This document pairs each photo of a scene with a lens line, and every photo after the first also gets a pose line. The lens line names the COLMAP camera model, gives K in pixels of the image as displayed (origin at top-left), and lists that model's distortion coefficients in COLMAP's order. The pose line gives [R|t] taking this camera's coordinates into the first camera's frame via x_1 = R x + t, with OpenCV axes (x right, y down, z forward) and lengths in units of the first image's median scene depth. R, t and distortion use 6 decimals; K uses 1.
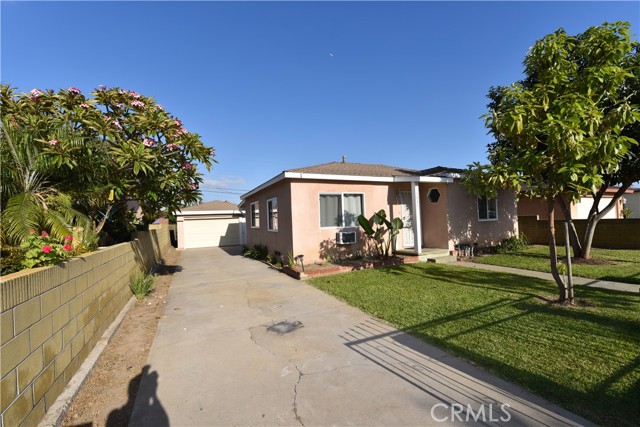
lens RADIAL K [[276.4, 0, 323.4], [0, 276.4, 215.0], [0, 0, 1]] dist [-0.002588, -0.008235]
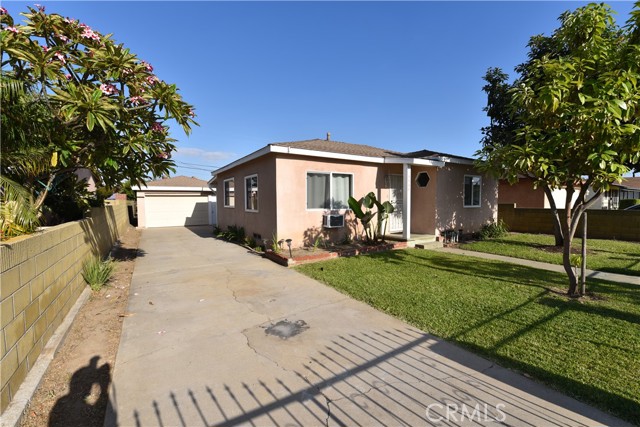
lens RADIAL K [[276.4, 0, 323.4], [0, 276.4, 215.0], [0, 0, 1]] dist [-0.002588, -0.008235]
pose [[0.993009, 0.027232, 0.114854, -0.059892], [-0.034844, 0.997290, 0.064800, 0.002851], [-0.112778, -0.068349, 0.991267, 0.081821]]
